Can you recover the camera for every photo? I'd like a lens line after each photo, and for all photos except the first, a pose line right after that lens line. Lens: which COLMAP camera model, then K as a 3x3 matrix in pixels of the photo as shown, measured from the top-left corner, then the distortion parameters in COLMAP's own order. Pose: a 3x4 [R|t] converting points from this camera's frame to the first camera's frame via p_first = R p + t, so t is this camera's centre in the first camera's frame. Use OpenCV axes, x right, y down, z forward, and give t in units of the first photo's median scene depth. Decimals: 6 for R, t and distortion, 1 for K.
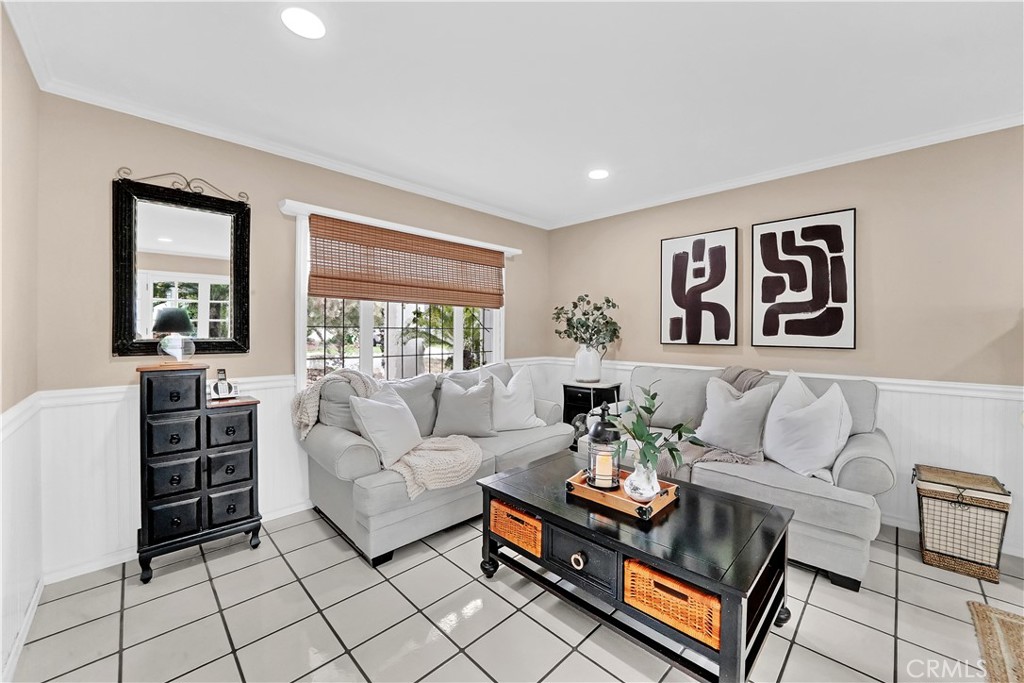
lens RADIAL K [[380.8, 0, 509.9], [0, 380.8, 333.0], [0, 0, 1]] dist [-0.021547, 0.001096]
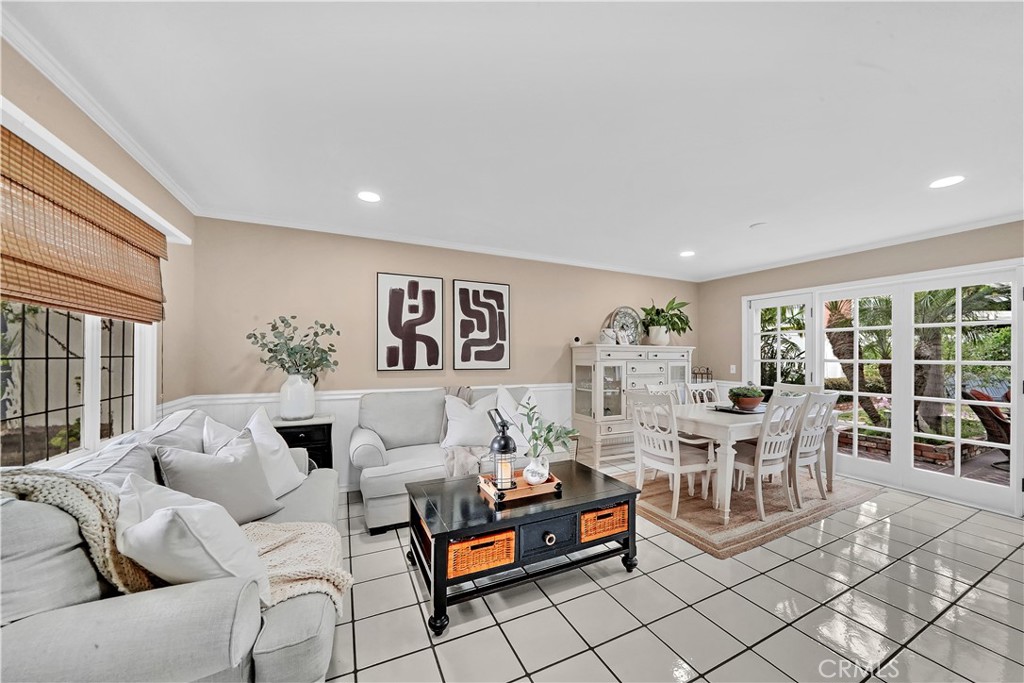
lens RADIAL K [[380.8, 0, 504.2], [0, 380.8, 358.1], [0, 0, 1]] dist [-0.021547, 0.001096]
pose [[0.341756, -0.008874, 0.939747, -0.603958], [0.004619, 0.999959, 0.007763, -0.016633], [-0.939777, 0.001688, 0.341783, 0.387059]]
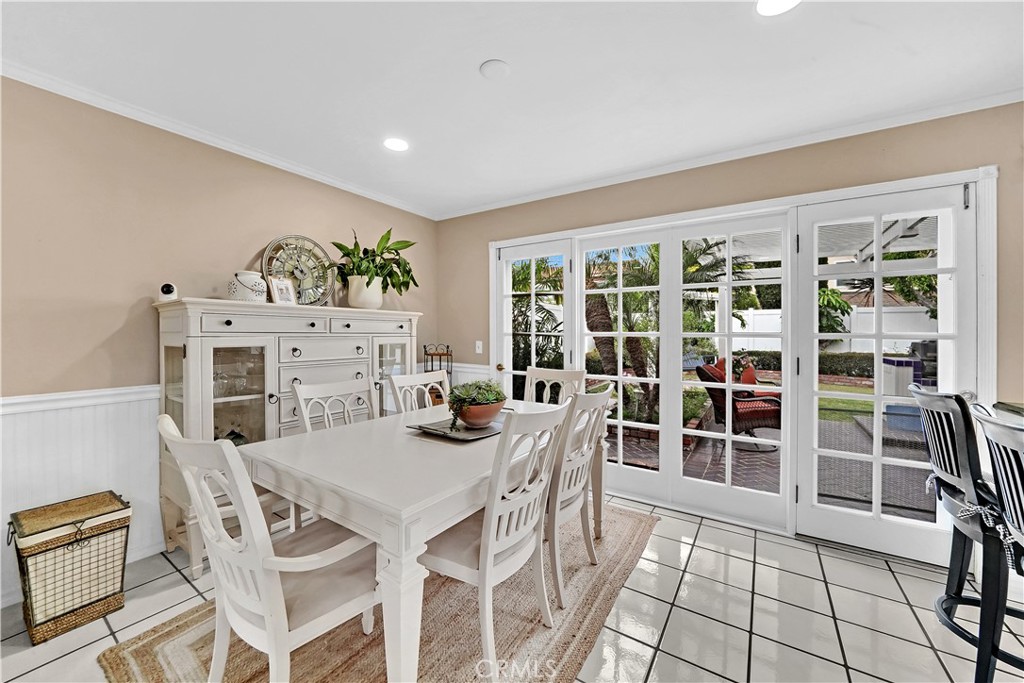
lens RADIAL K [[380.8, 0, 519.2], [0, 380.8, 333.0], [0, 0, 1]] dist [-0.021547, 0.001096]
pose [[-0.224286, -0.001762, 0.974522, 0.140816], [0.002880, 0.999993, 0.002470, 0.003396], [-0.974519, 0.003361, -0.224280, 0.151021]]
